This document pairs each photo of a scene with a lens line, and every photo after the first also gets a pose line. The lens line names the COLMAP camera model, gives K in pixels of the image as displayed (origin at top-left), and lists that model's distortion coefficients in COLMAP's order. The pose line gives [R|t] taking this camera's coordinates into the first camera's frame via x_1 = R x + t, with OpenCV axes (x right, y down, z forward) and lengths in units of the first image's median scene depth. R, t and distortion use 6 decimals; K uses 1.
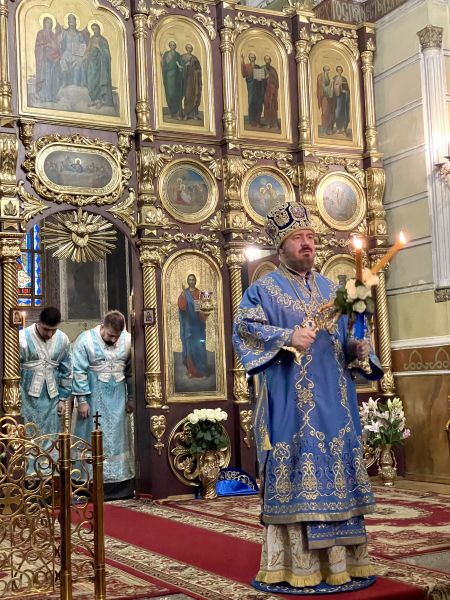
lens RADIAL K [[888.6, 0, 226.5], [0, 888.6, 298.4], [0, 0, 1]] dist [0.140114, 0.000000]
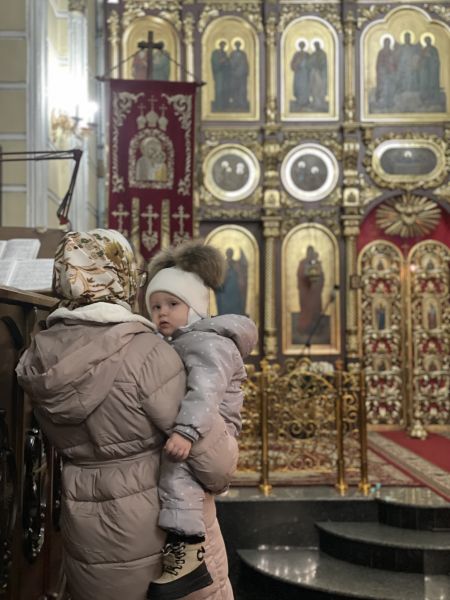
lens RADIAL K [[888.6, 0, 232.3], [0, 888.6, 301.8], [0, 0, 1]] dist [0.140114, 0.000000]
pose [[0.896751, 0.020576, -0.442057, 0.153950], [0.010209, 0.997691, 0.067148, -0.033684], [0.442418, -0.064728, 0.894470, -0.204882]]
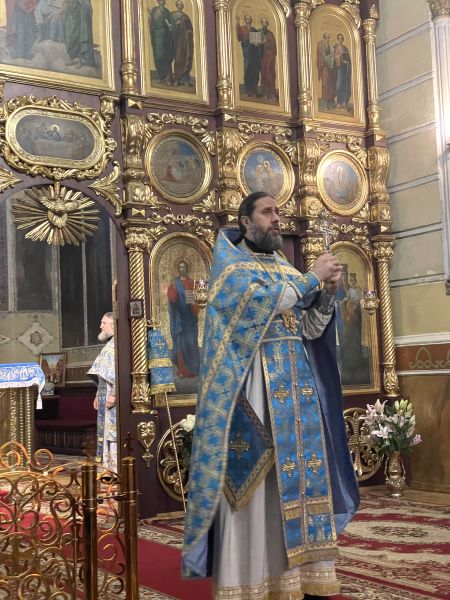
lens RADIAL K [[888.6, 0, 239.7], [0, 888.6, 293.6], [0, 0, 1]] dist [0.140114, 0.000000]
pose [[0.996136, 0.007796, 0.087477, -0.058321], [-0.008122, 0.999961, 0.003371, 0.001810], [-0.087448, -0.004069, 0.996161, 0.111980]]
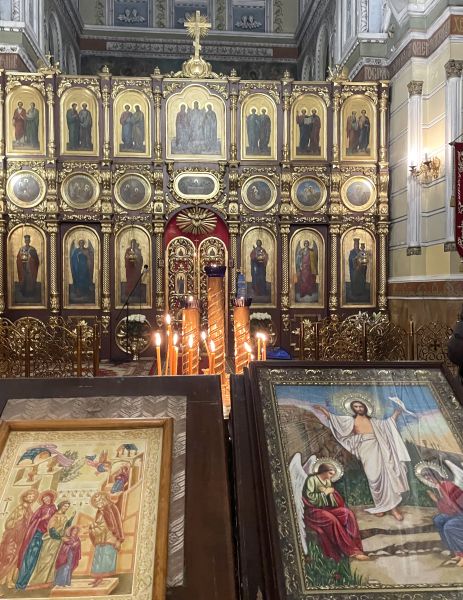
lens RADIAL K [[536.6, 0, 230.2], [0, 536.6, 299.1], [0, 0, 1]] dist [0.095307, -0.122455]
pose [[0.916707, 0.046515, -0.396843, 0.343369], [0.001968, 0.992663, 0.120901, -0.038653], [0.399555, -0.111612, 0.909889, -0.046213]]
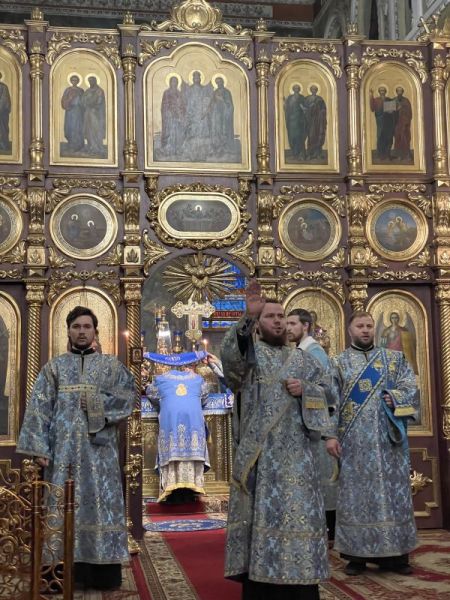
lens RADIAL K [[888.6, 0, 226.8], [0, 888.6, 296.1], [0, 0, 1]] dist [0.140114, 0.000000]
pose [[0.944826, -0.013938, -0.327276, 0.196496], [0.009621, 0.999844, -0.014806, -0.029586], [0.327431, 0.010840, 0.944813, 0.007843]]
